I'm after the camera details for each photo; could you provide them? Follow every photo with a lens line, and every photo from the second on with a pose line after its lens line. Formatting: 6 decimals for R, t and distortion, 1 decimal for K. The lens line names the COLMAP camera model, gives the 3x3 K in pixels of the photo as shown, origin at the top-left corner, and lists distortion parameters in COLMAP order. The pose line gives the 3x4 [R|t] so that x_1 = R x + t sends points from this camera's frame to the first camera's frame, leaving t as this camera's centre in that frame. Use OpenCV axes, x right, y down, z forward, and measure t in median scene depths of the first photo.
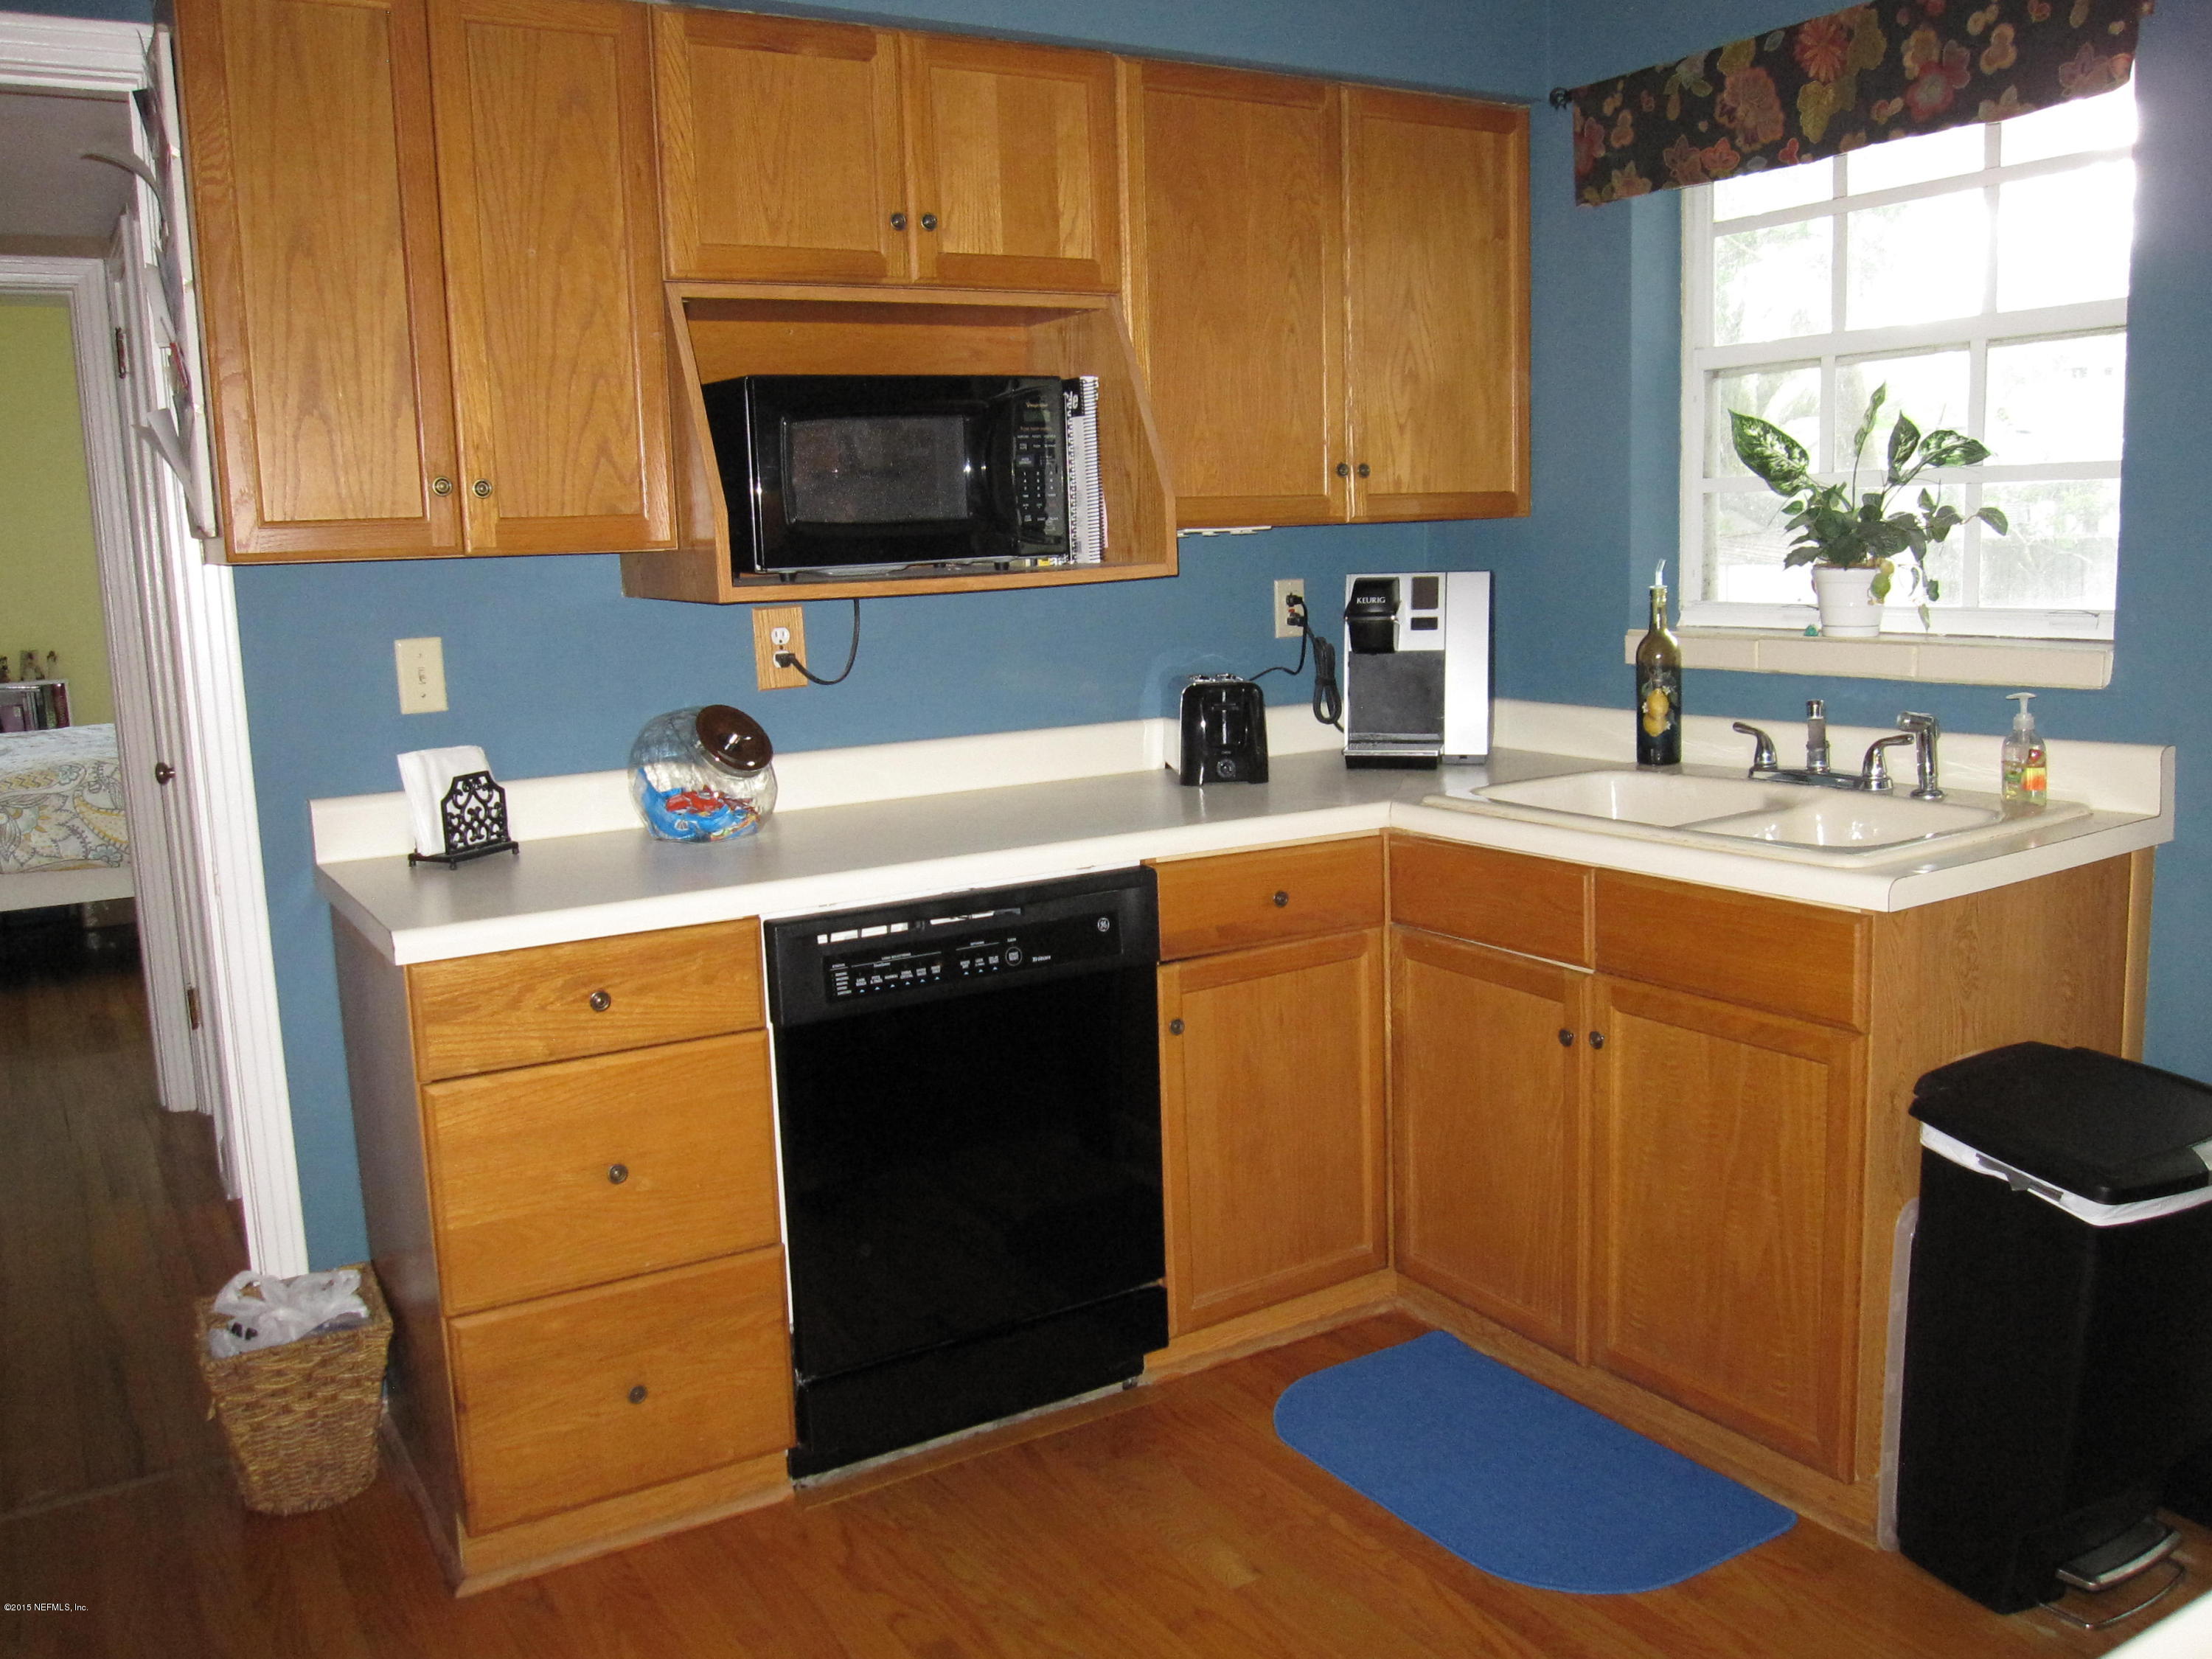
lens RADIAL K [[1841.6, 0, 1110.7], [0, 1841.6, 828.7], [0, 0, 1]] dist [-0.069676, 0.033201]
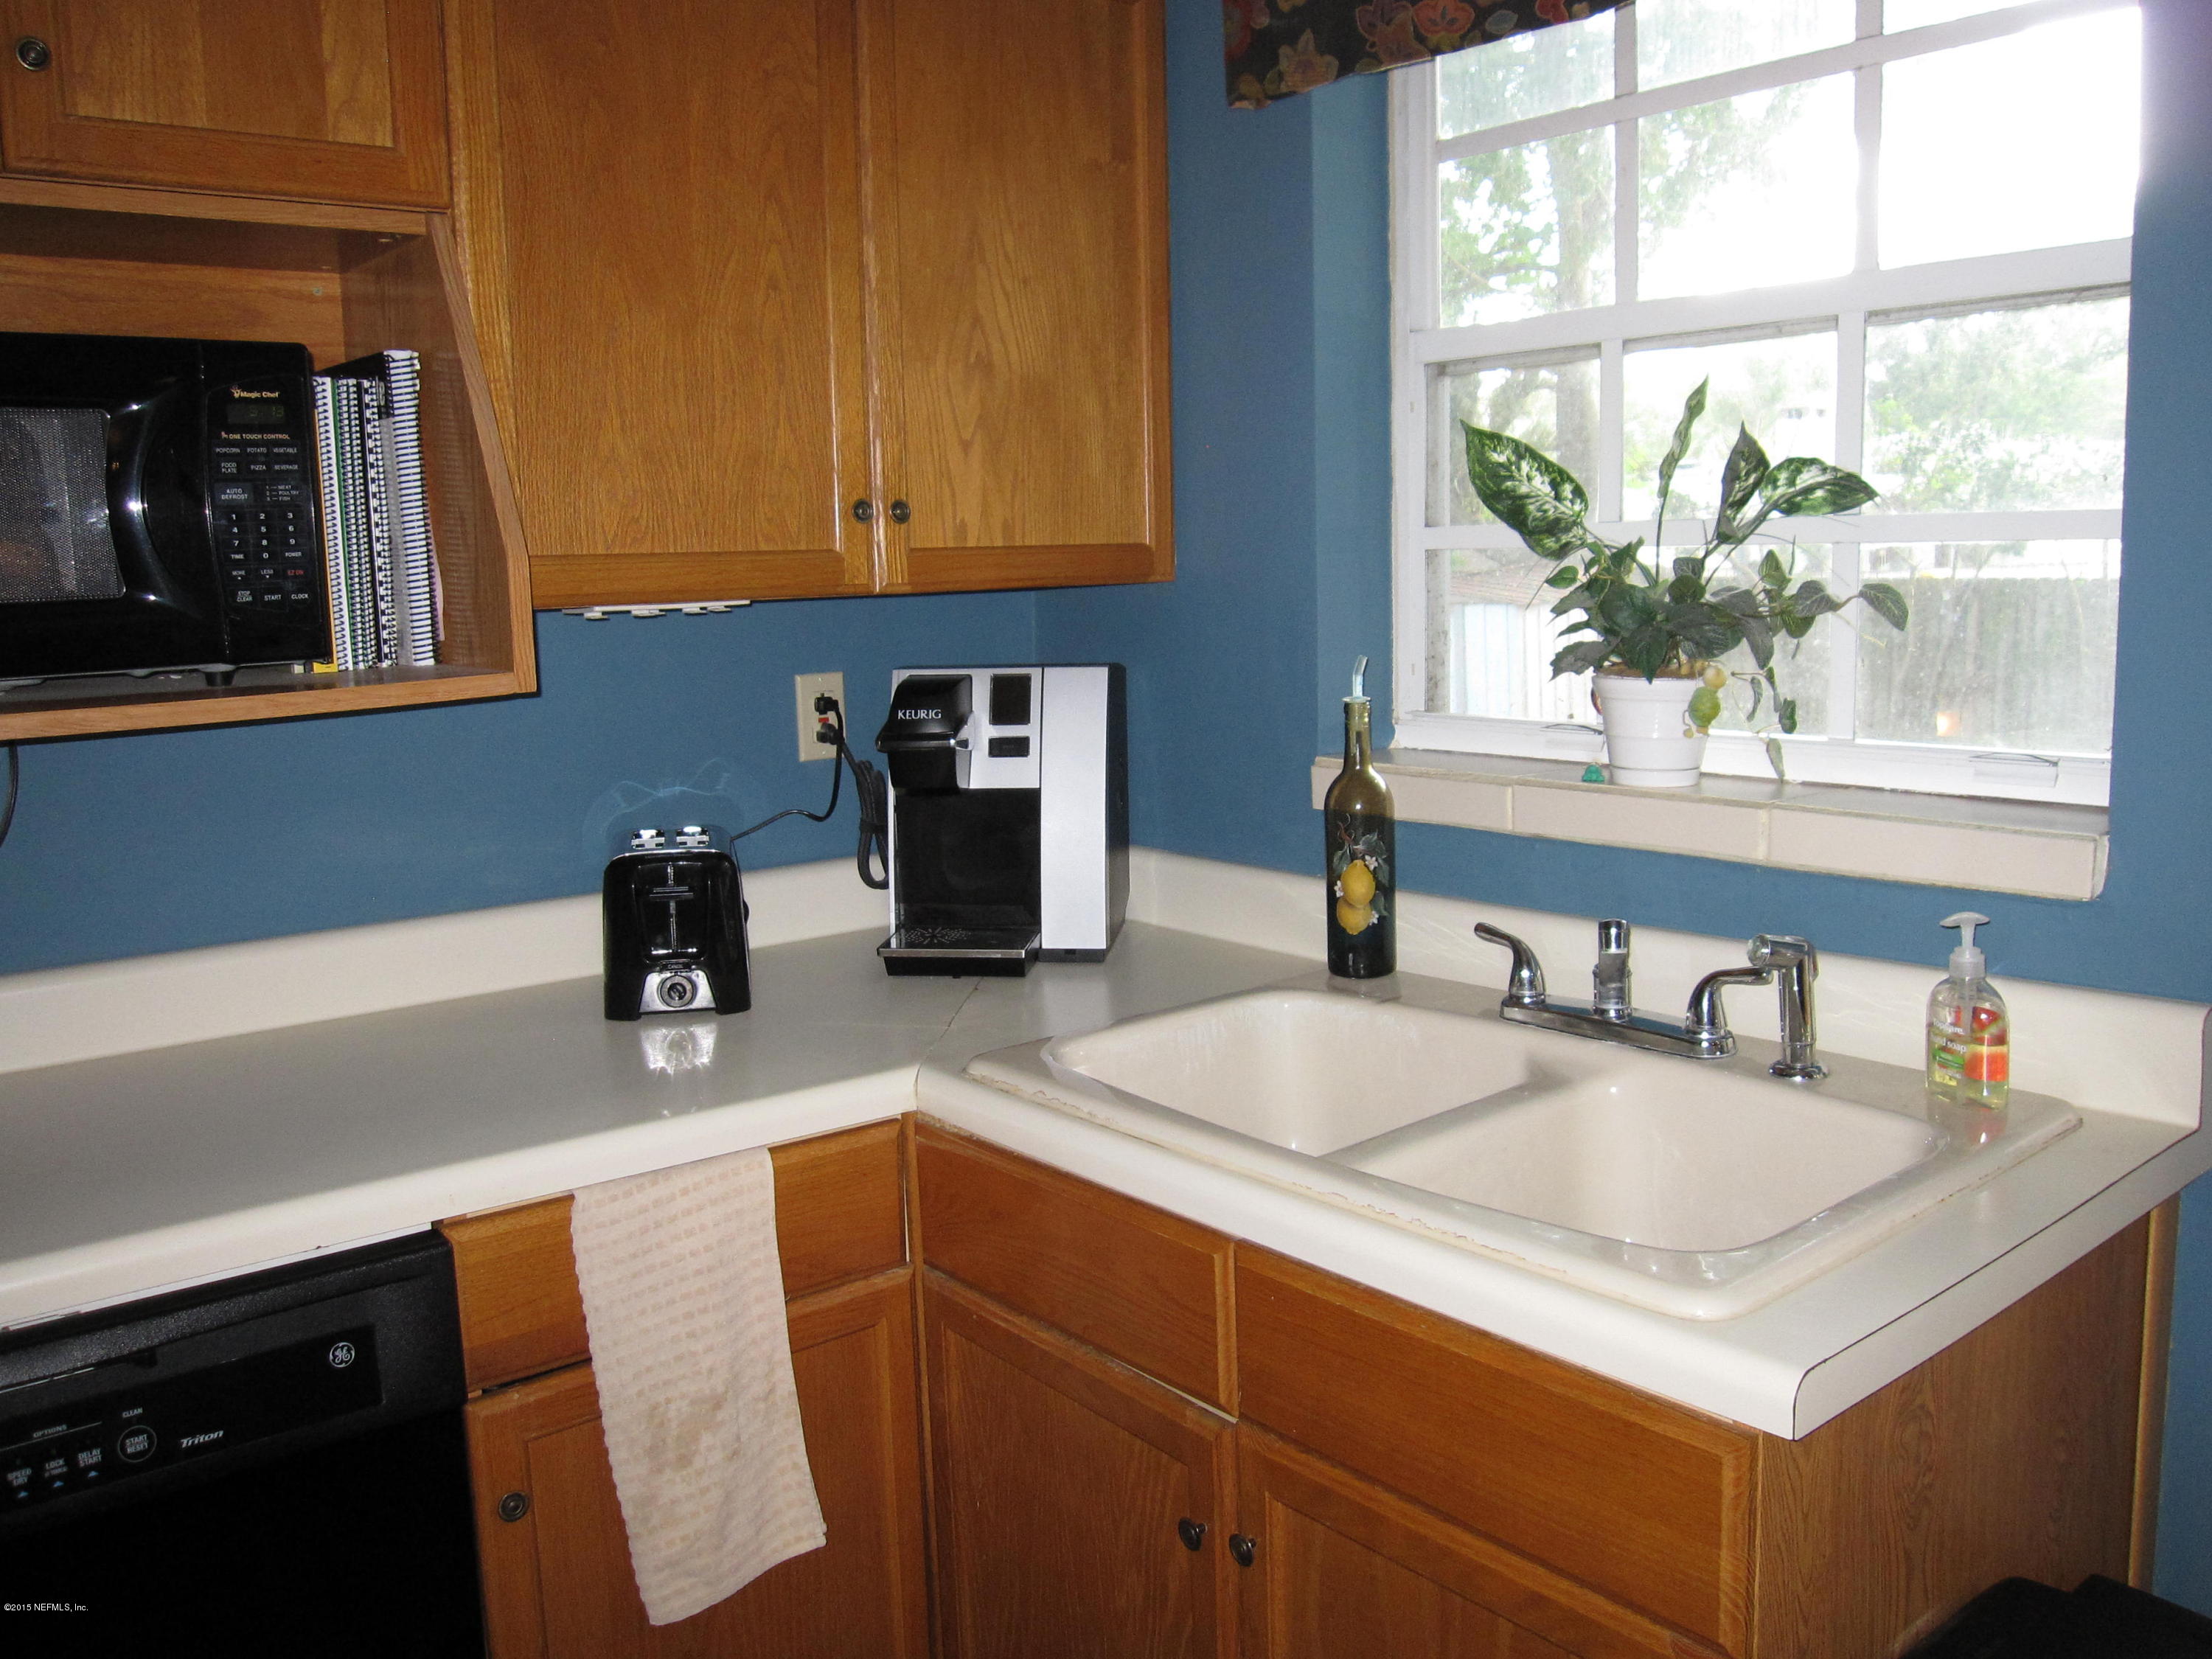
lens RADIAL K [[1841.6, 0, 1107.5], [0, 1841.6, 817.5], [0, 0, 1]] dist [-0.069676, 0.033201]
pose [[0.991033, -0.008859, 0.133323, 0.132457], [0.011696, 0.999721, -0.020514, -0.081568], [-0.133104, 0.021889, 0.990860, 0.392603]]
